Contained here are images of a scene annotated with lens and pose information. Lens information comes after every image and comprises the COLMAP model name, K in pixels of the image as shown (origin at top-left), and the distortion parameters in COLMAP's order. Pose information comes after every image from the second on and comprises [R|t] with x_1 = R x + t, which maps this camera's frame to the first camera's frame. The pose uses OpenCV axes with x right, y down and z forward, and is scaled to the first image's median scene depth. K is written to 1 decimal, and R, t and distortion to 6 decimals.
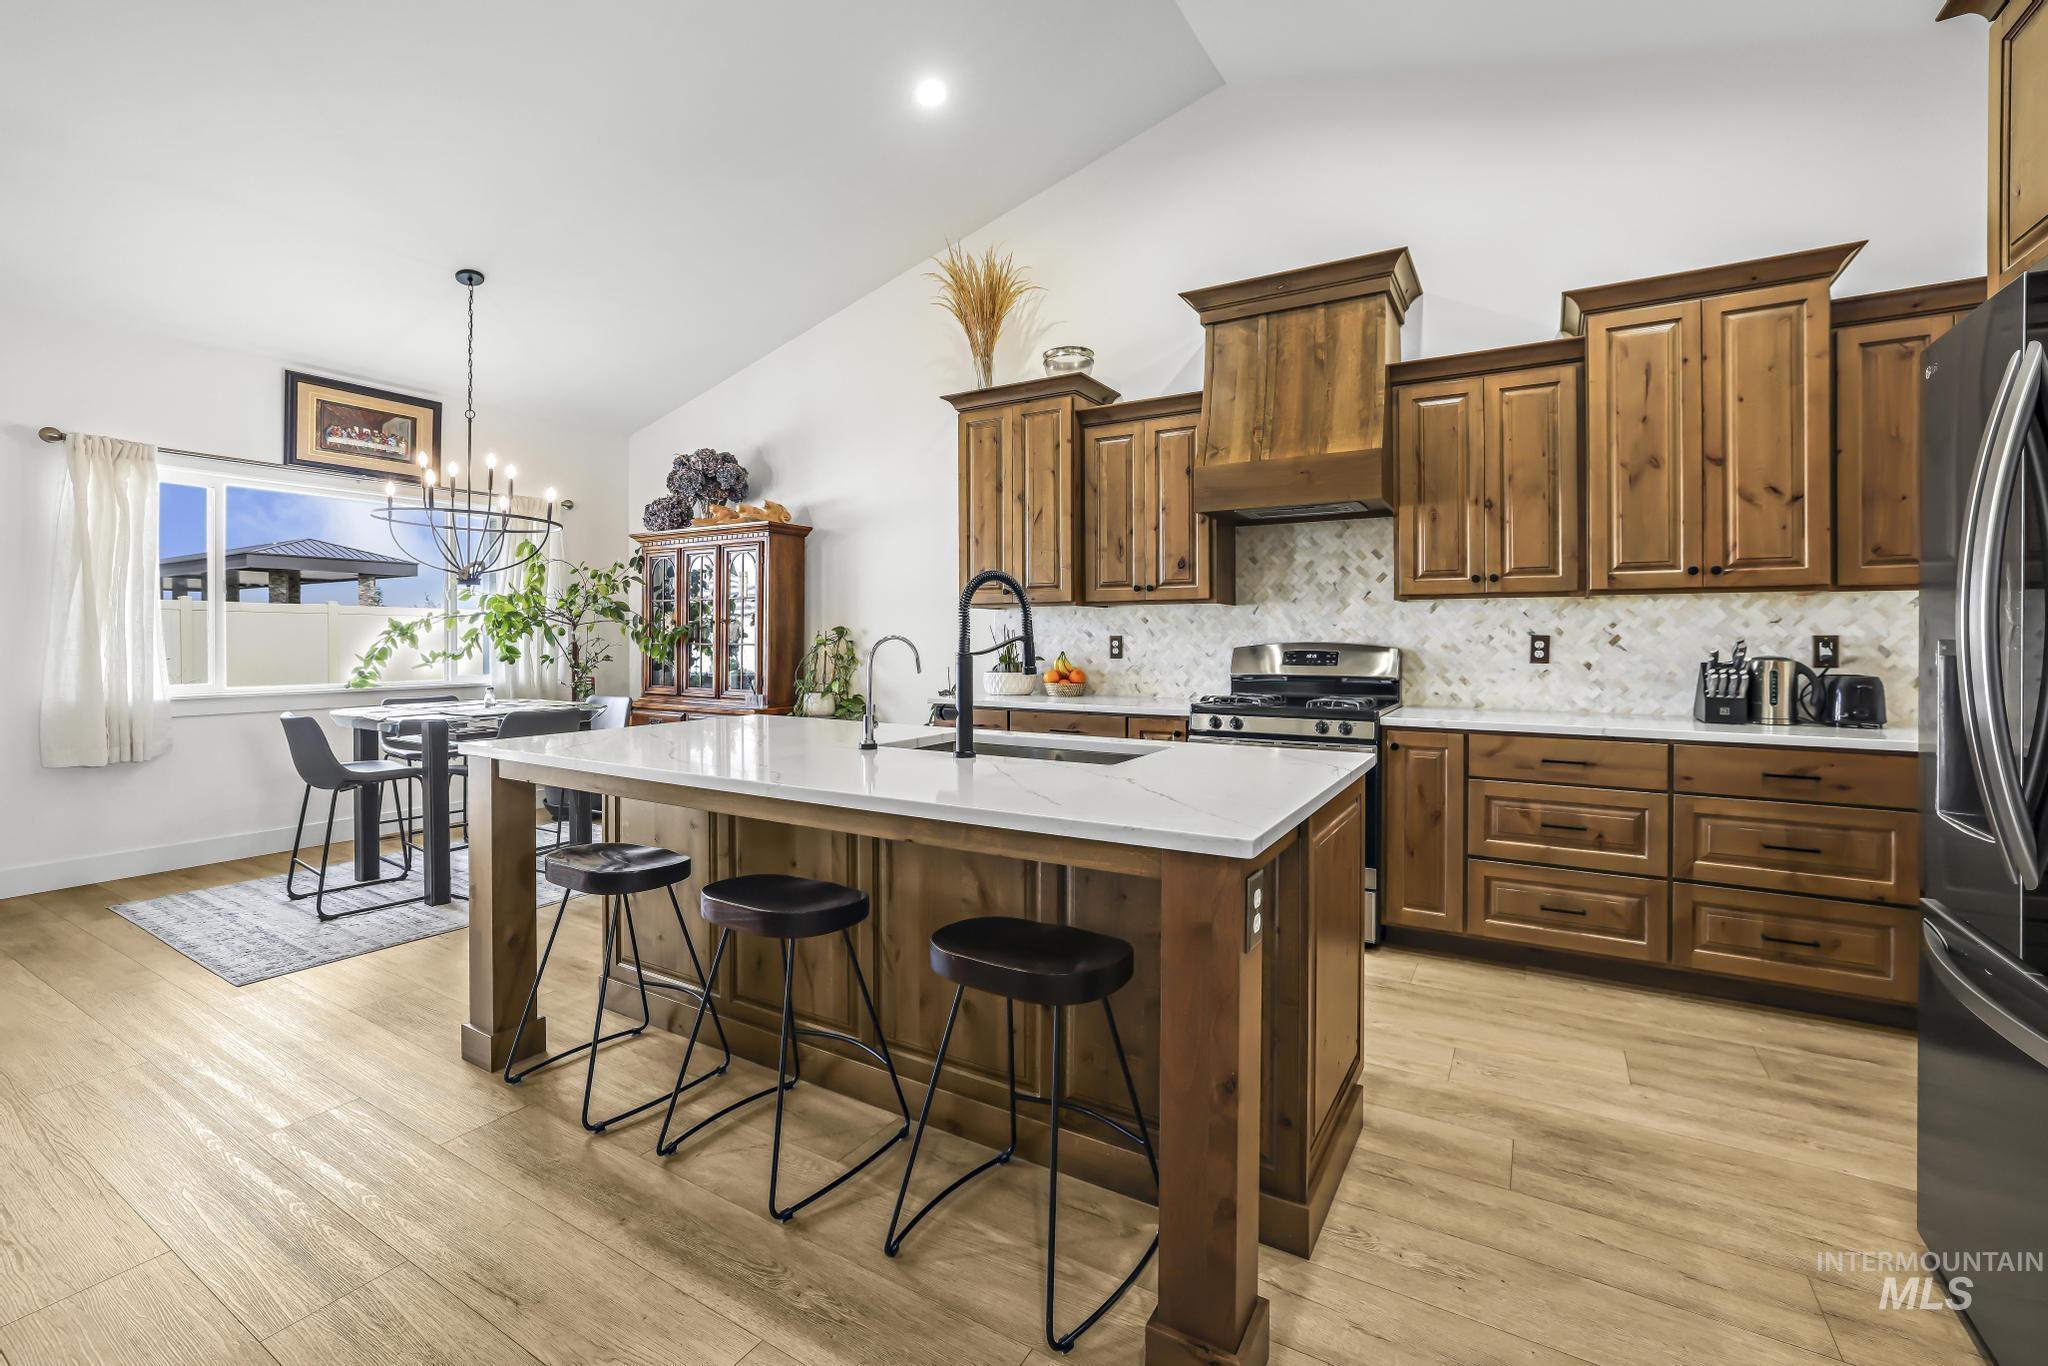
lens RADIAL K [[887.2, 0, 1018.9], [0, 887.2, 634.4], [0, 0, 1]] dist [-0.036930, 0.016120]
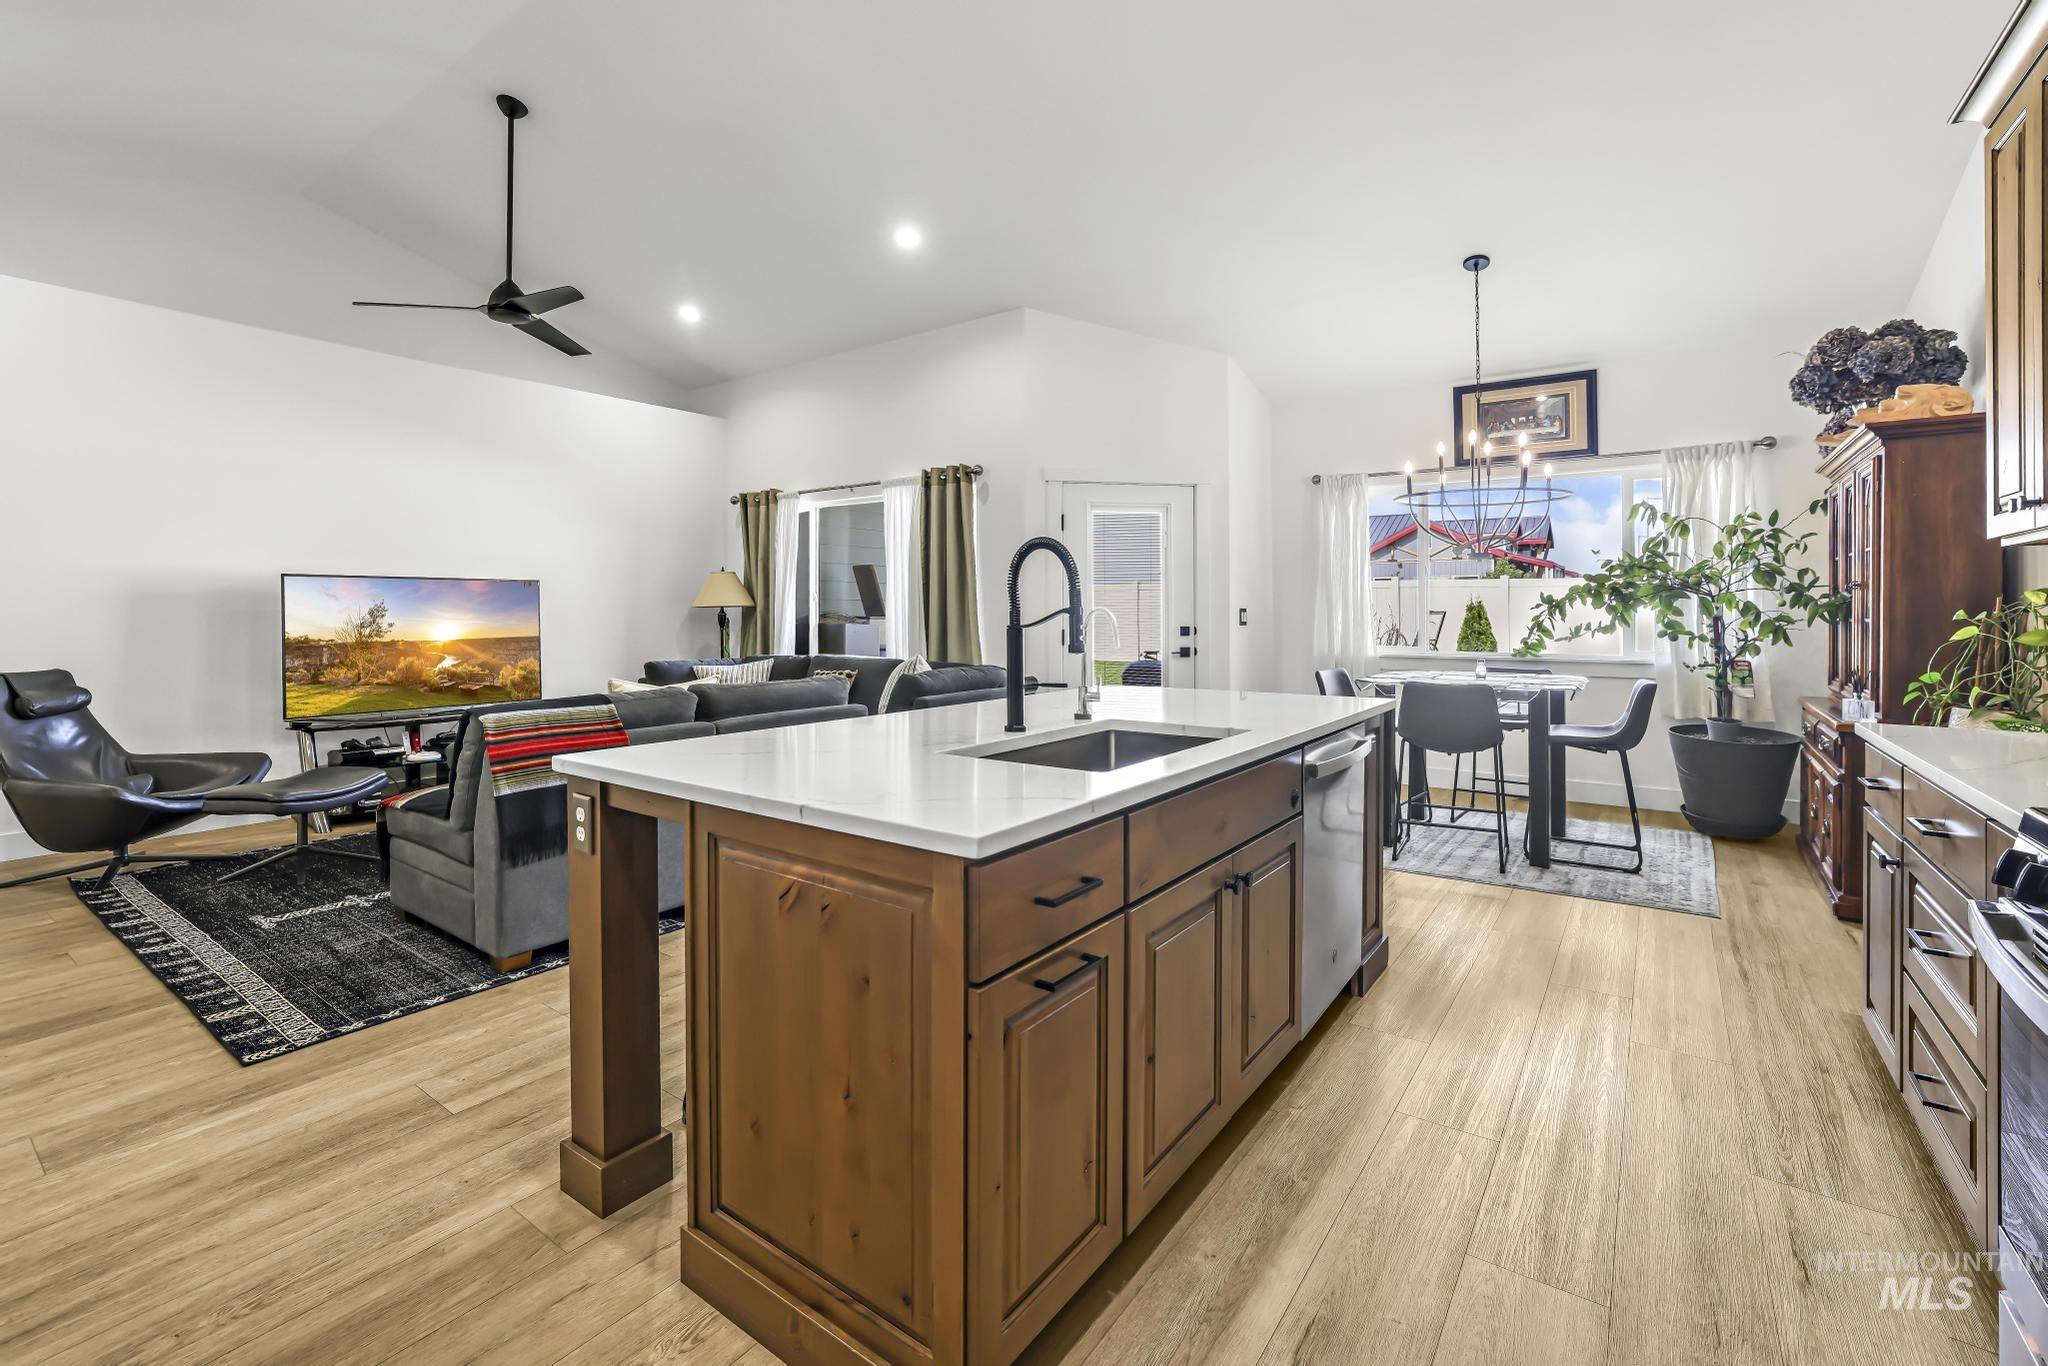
lens RADIAL K [[887.2, 0, 1018.9], [0, 887.2, 634.4], [0, 0, 1]] dist [-0.036930, 0.016120]
pose [[-0.082911, 0.025983, -0.996218, 0.577300], [0.004099, 0.999660, 0.025731, 0.003600], [0.996549, -0.001950, -0.082989, 0.699154]]
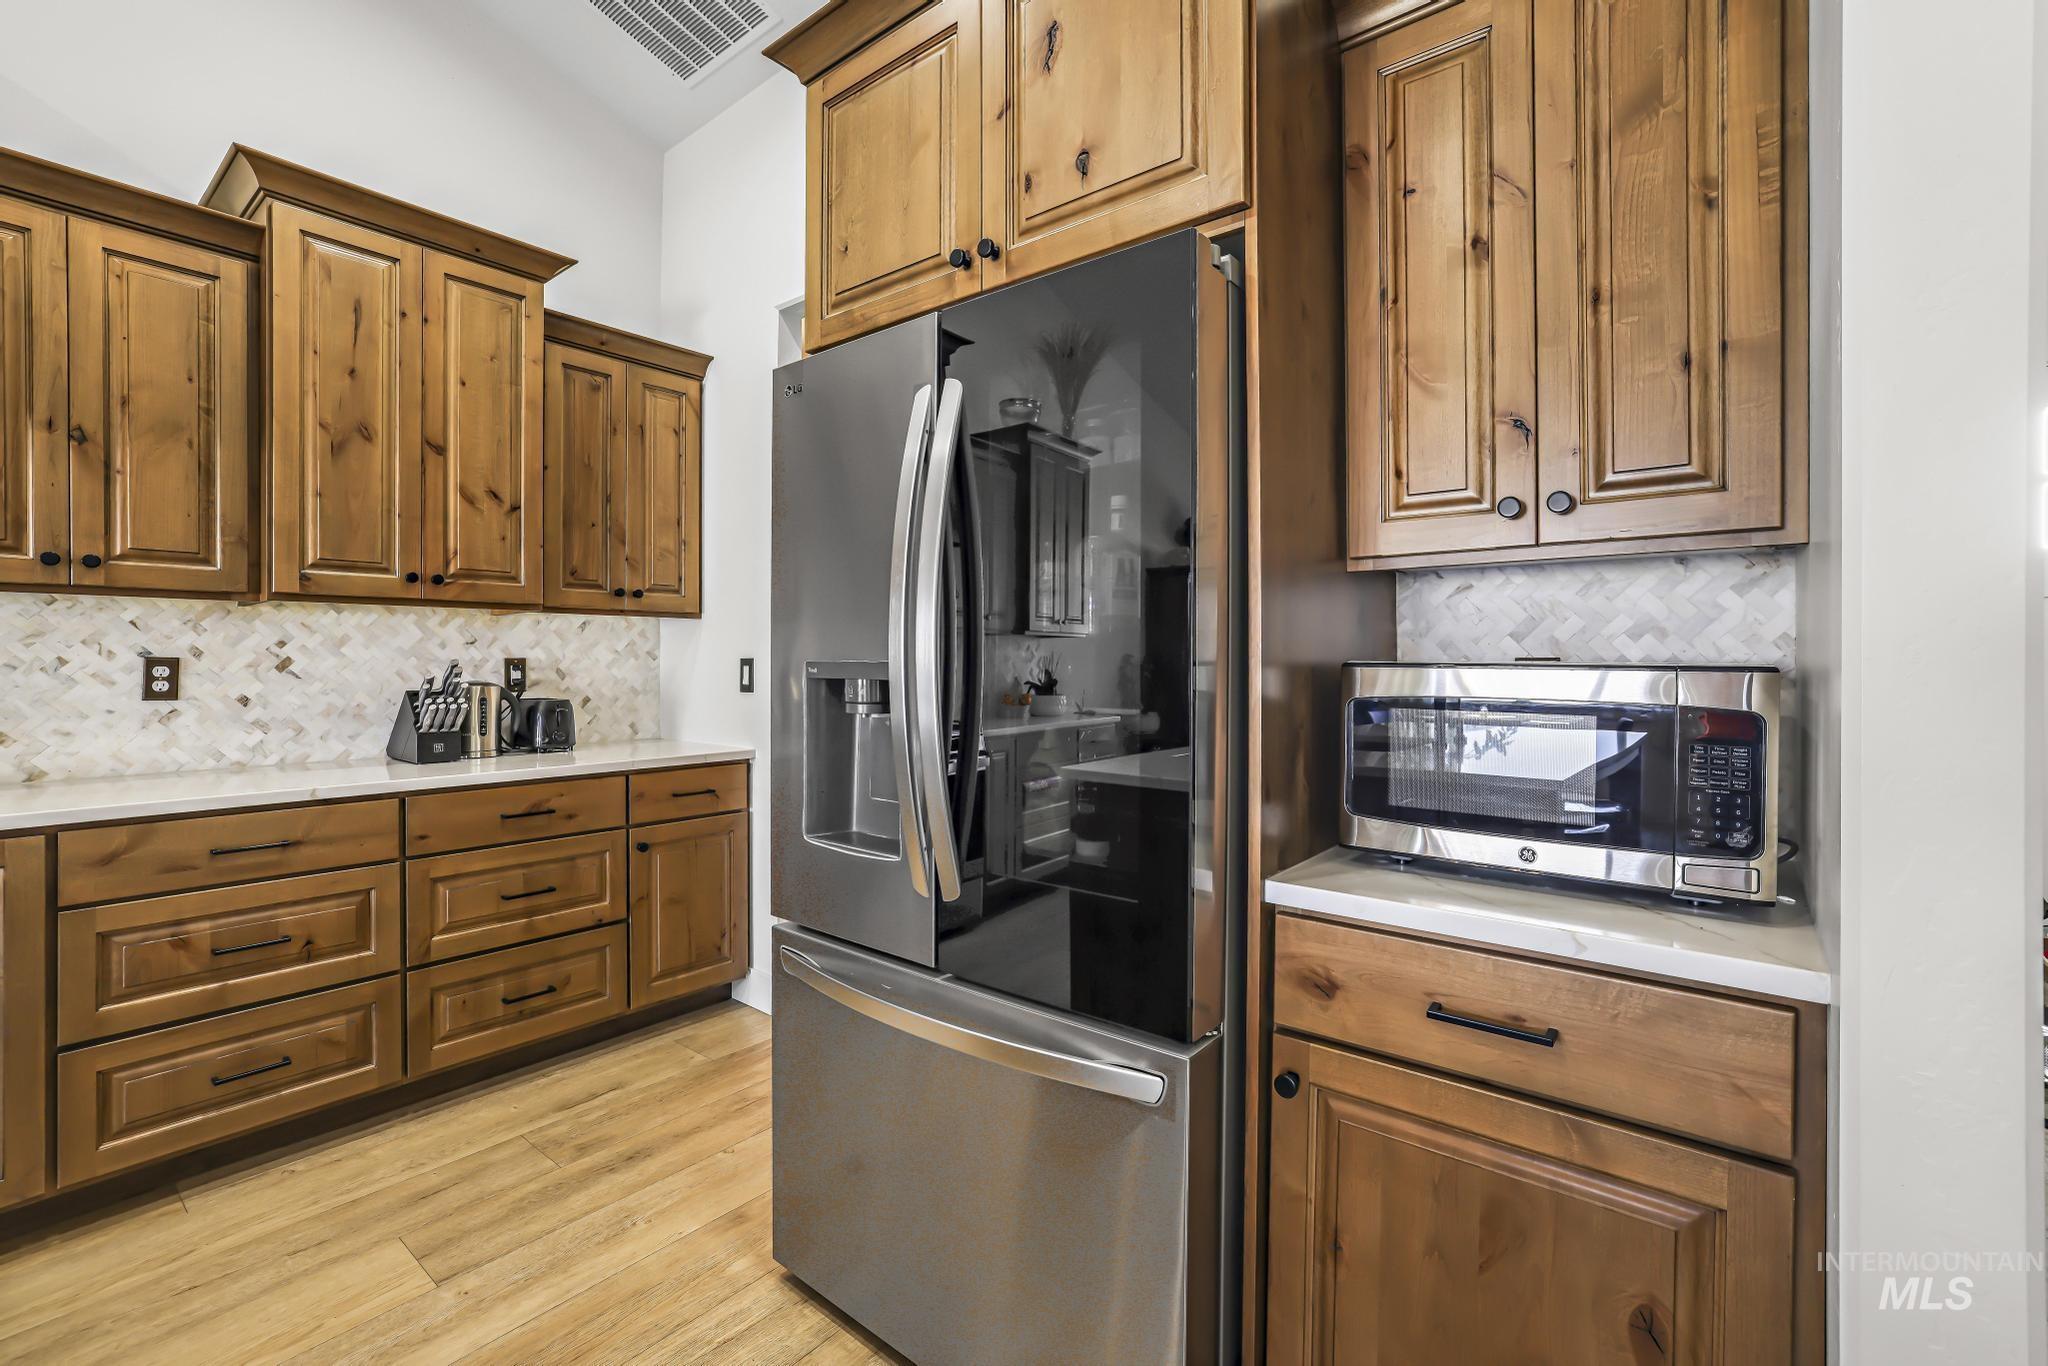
lens RADIAL K [[884.3, 0, 1022.4], [0, 884.3, 661.5], [0, 0, 1]] dist [-0.036948, 0.014500]
pose [[0.135367, -0.002351, 0.990793, 0.044749], [-0.002209, 0.999994, 0.002674, 0.000921], [-0.990793, -0.002551, 0.135361, 0.290162]]
